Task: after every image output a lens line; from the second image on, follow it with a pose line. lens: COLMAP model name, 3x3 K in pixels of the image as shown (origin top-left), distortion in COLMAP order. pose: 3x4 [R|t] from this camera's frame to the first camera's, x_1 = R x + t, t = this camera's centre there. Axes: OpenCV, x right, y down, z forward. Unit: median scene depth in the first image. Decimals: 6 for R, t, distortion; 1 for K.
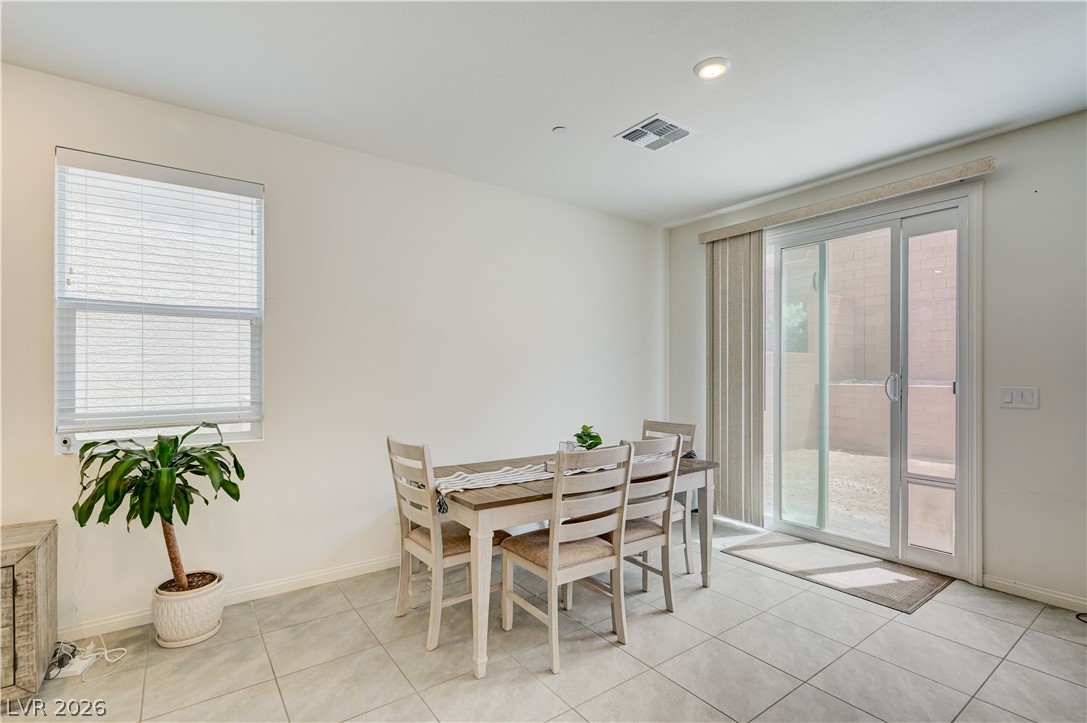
lens RADIAL K [[492.9, 0, 539.5], [0, 492.9, 369.3], [0, 0, 1]] dist [-0.002706, 0.001389]
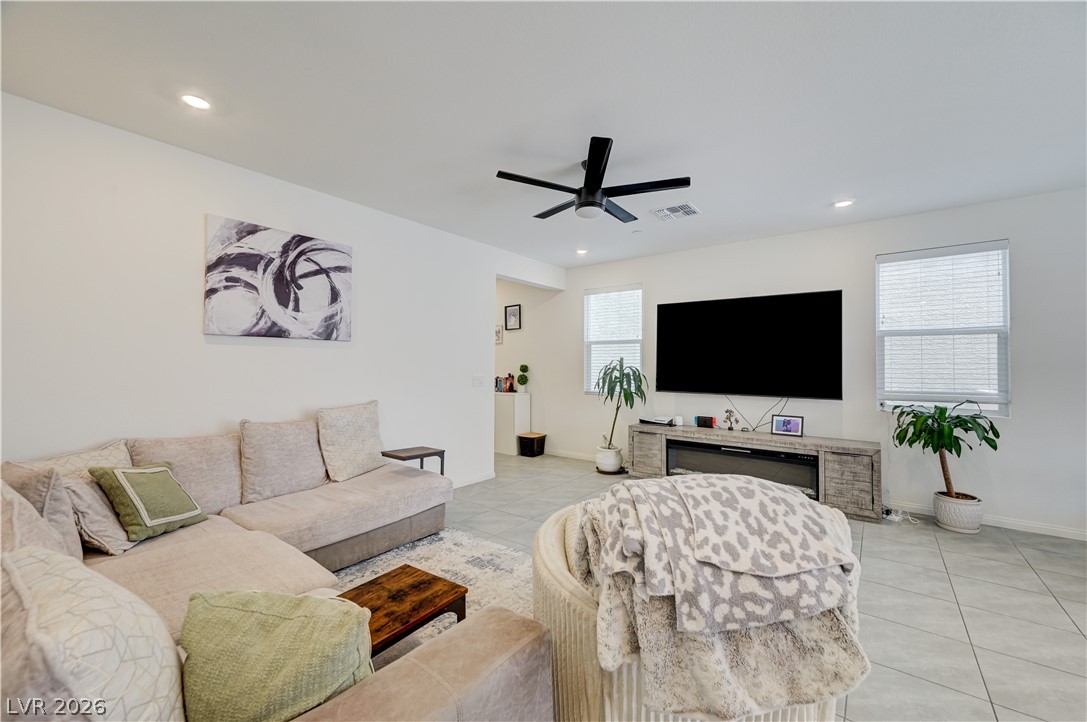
lens RADIAL K [[435.6, 0, 546.5], [0, 435.6, 356.5], [0, 0, 1]] dist [0.000046, 0.000386]
pose [[0.286428, -0.018147, -0.957930, 0.305117], [-0.006033, 0.999767, -0.020744, 0.001349], [0.958083, 0.011720, 0.286252, -0.747133]]
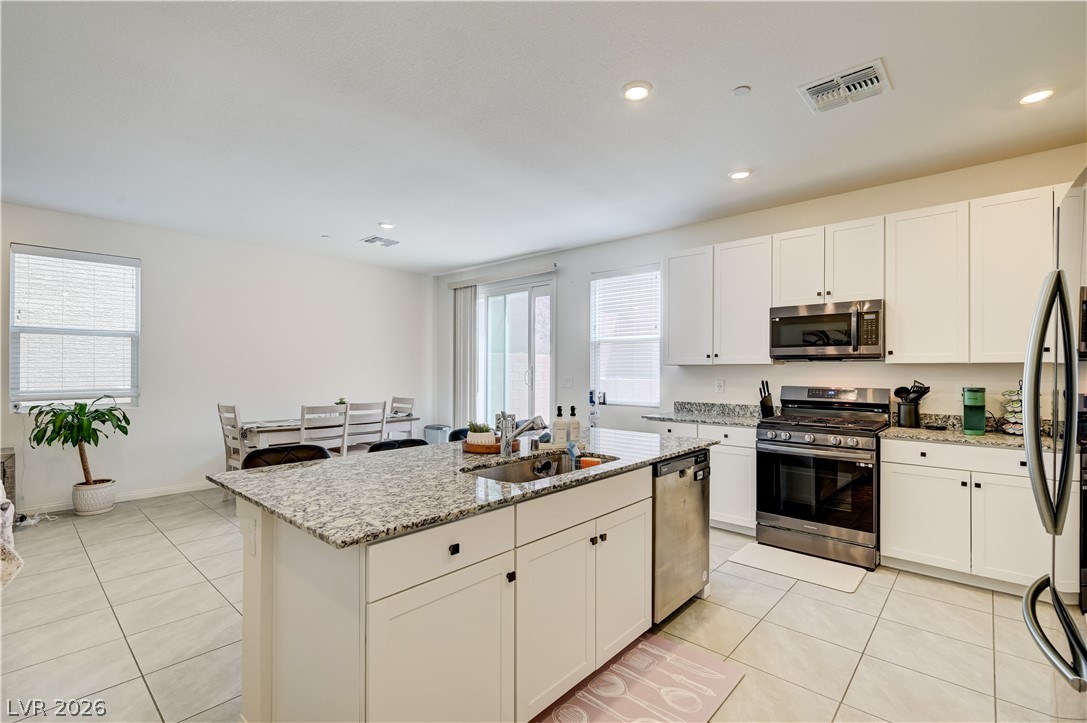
lens RADIAL K [[492.9, 0, 545.9], [0, 492.9, 369.2], [0, 0, 1]] dist [-0.002706, 0.001389]
pose [[0.978743, 0.003833, 0.205055, 0.550207], [-0.004452, 0.999987, 0.002558, -0.001738], [-0.205043, -0.003417, 0.978747, -1.127417]]
